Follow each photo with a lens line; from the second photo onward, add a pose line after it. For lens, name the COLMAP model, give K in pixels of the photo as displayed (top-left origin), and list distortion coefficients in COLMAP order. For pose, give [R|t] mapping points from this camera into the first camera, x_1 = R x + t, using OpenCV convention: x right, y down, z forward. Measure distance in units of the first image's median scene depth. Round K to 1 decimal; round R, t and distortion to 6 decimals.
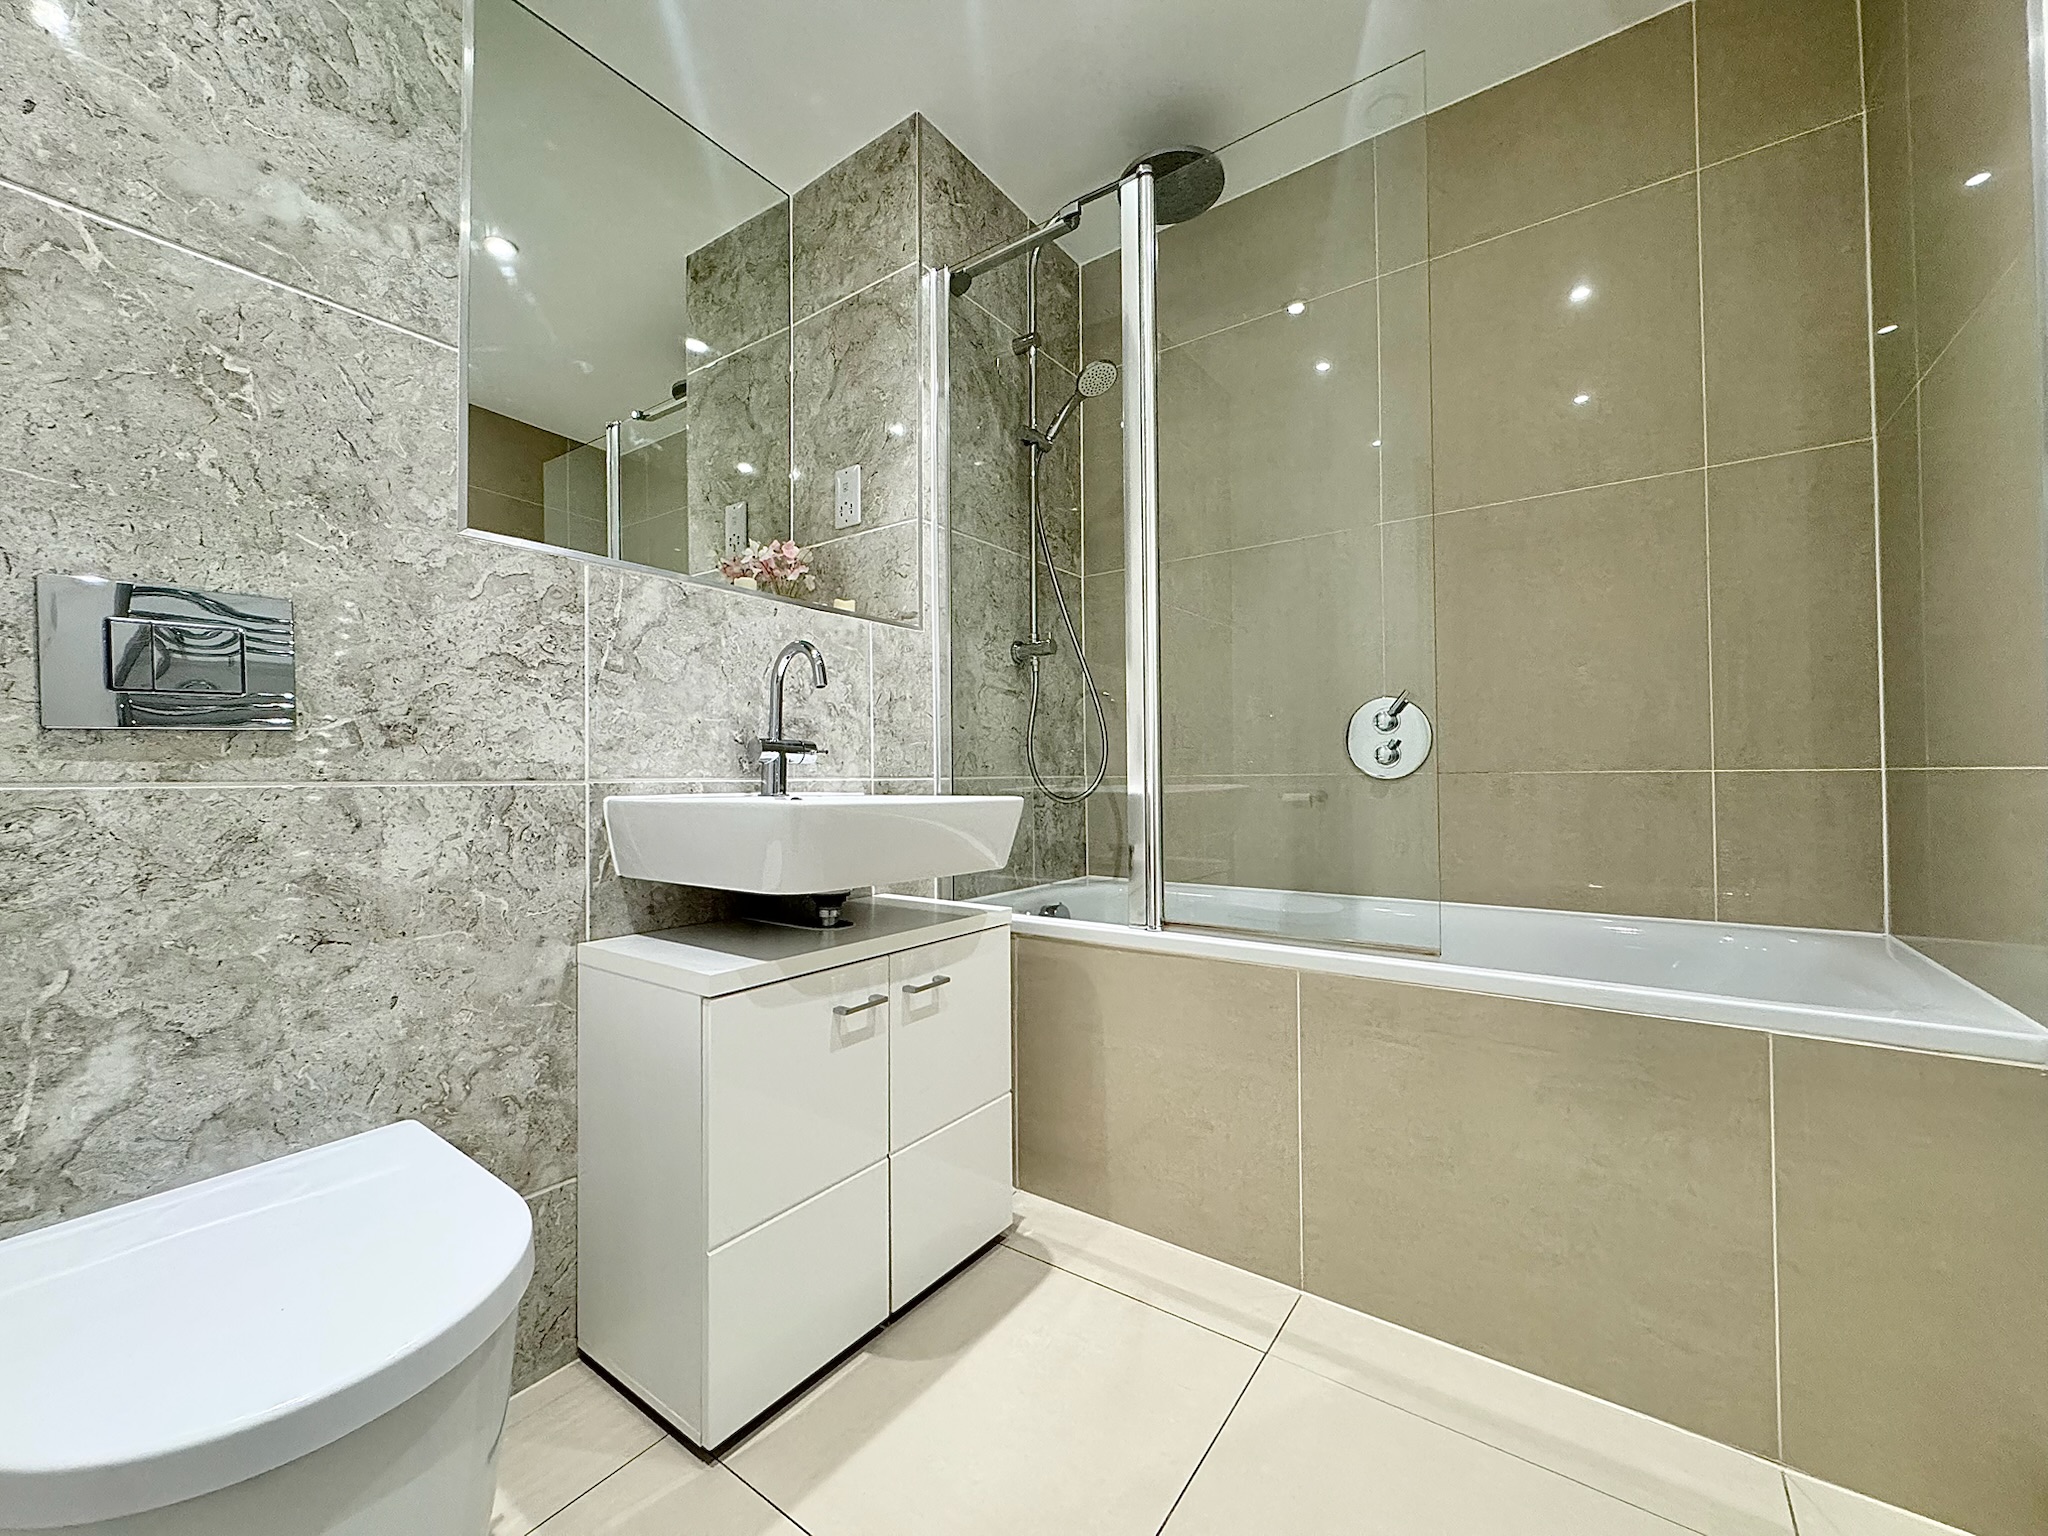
lens RADIAL K [[811.1, 0, 1024.0], [0, 811.1, 768.0], [0, 0, 1]] dist [-0.004554, -0.000215]
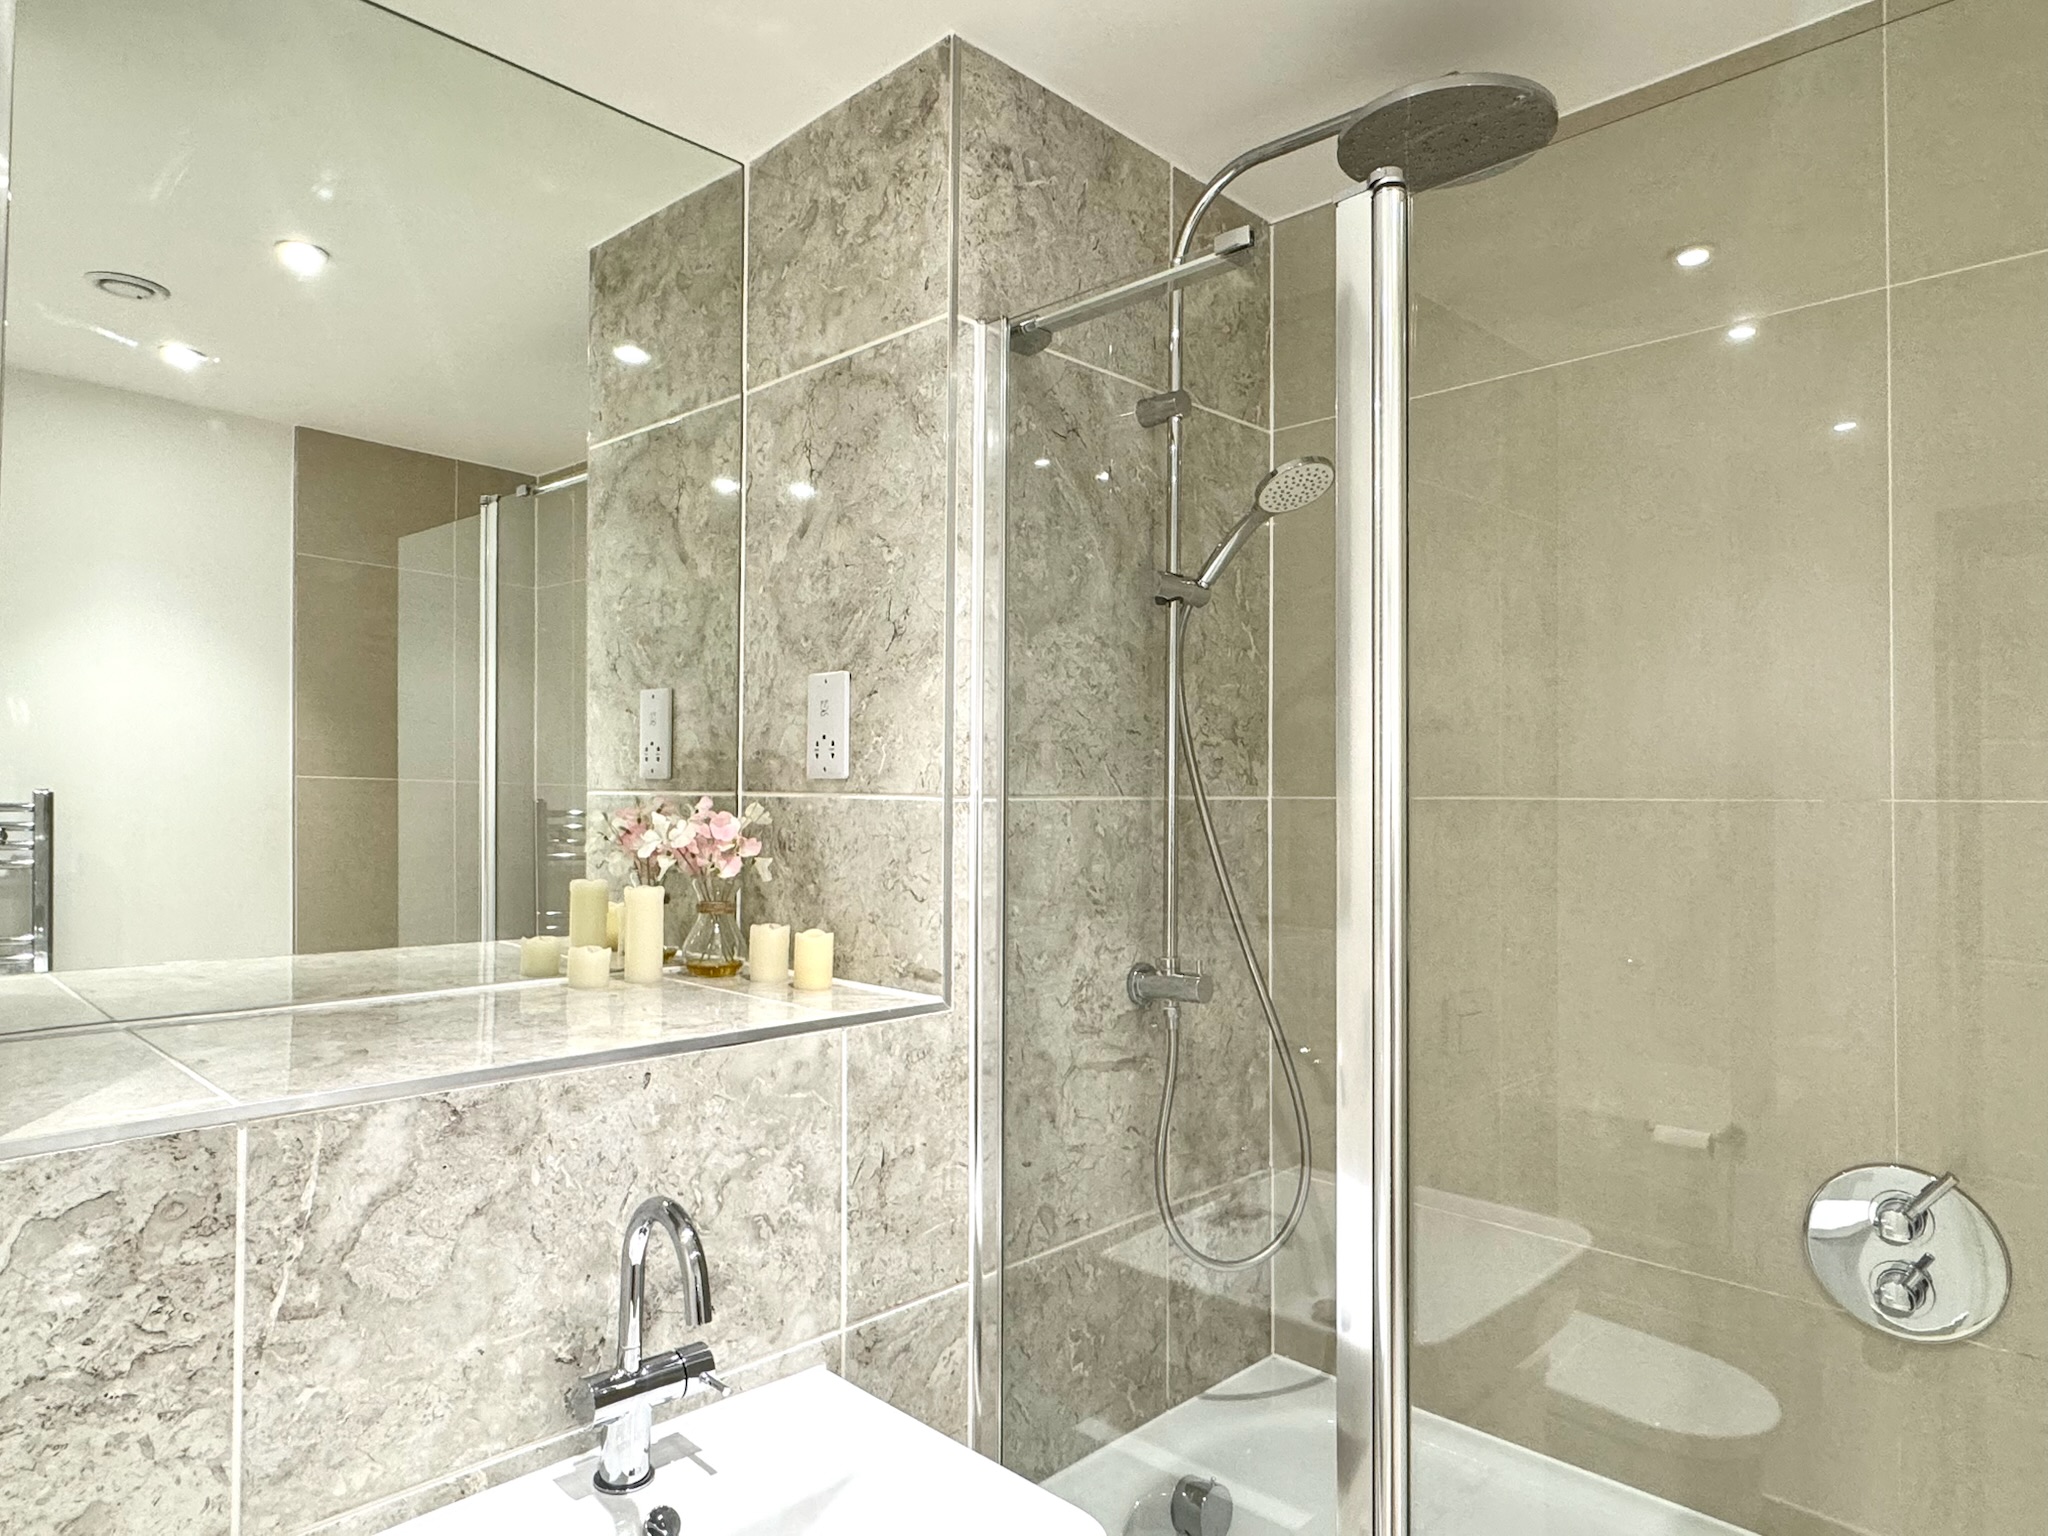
lens RADIAL K [[1241.4, 0, 1019.1], [0, 1241.4, 764.1], [0, 0, 1]] dist [-0.001441, 0.000122]
pose [[0.988501, 0.010647, -0.150836, 0.051848], [-0.011850, 0.999905, -0.007078, -0.413453], [0.150746, 0.008784, 0.988533, 0.255428]]
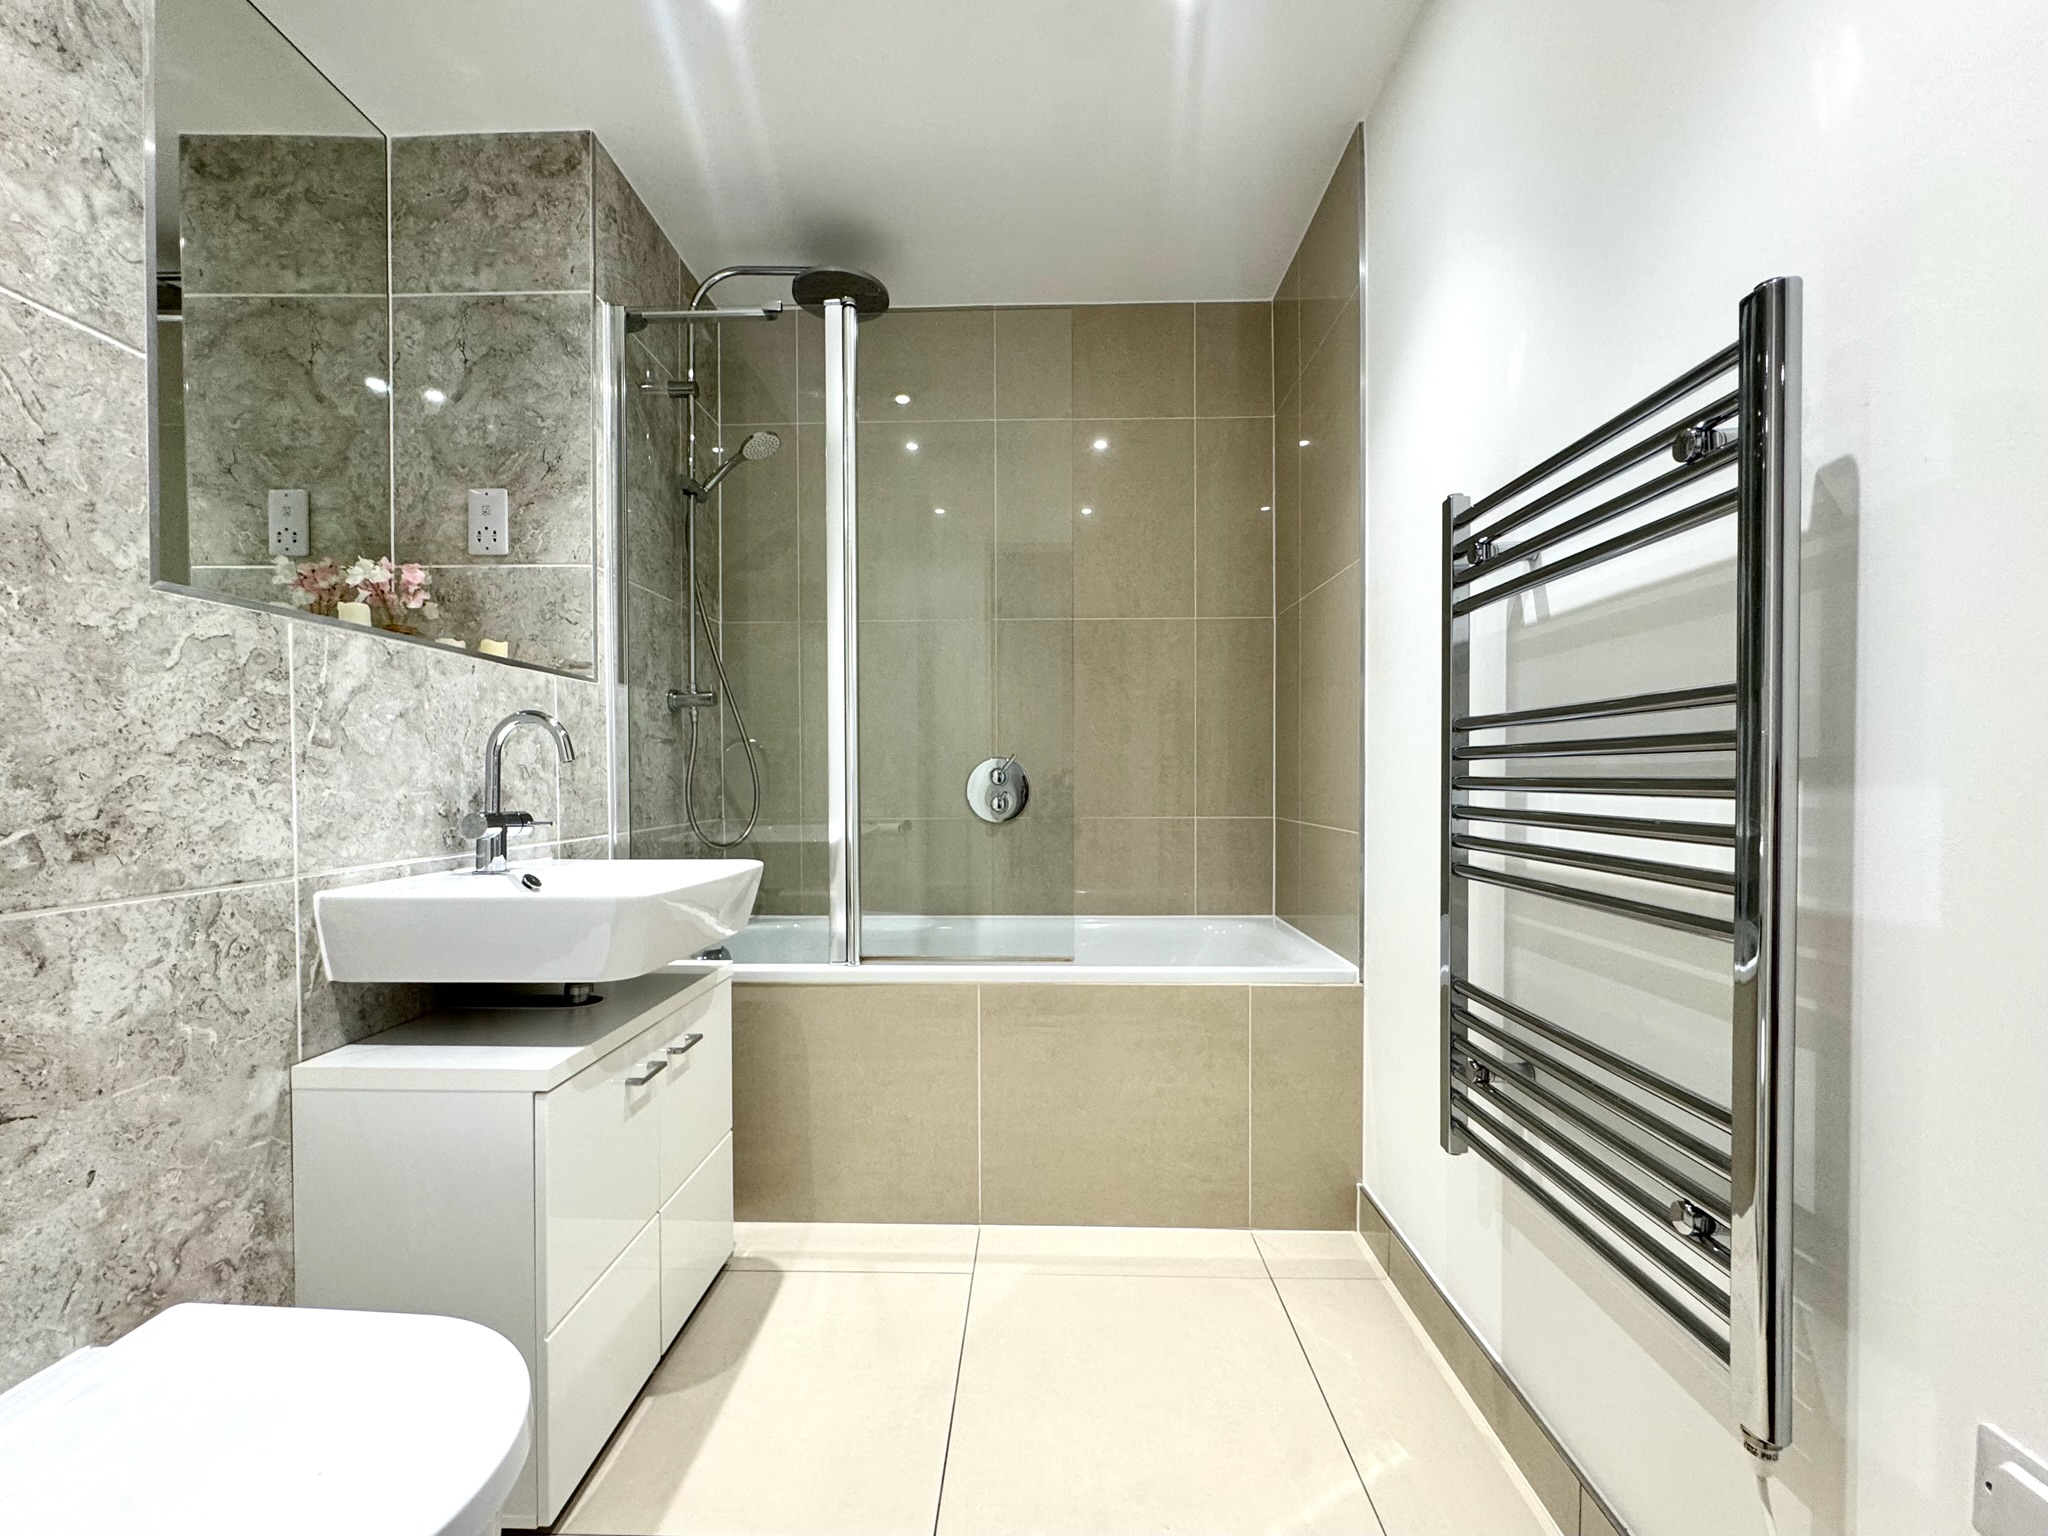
lens RADIAL K [[837.4, 0, 1021.6], [0, 837.4, 791.7], [0, 0, 1]] dist [-0.004207, -0.000274]
pose [[0.825714, -0.004900, 0.564067, -0.344979], [-0.010609, 0.999651, 0.024213, -0.088446], [-0.563989, -0.025977, 0.825374, -0.136495]]
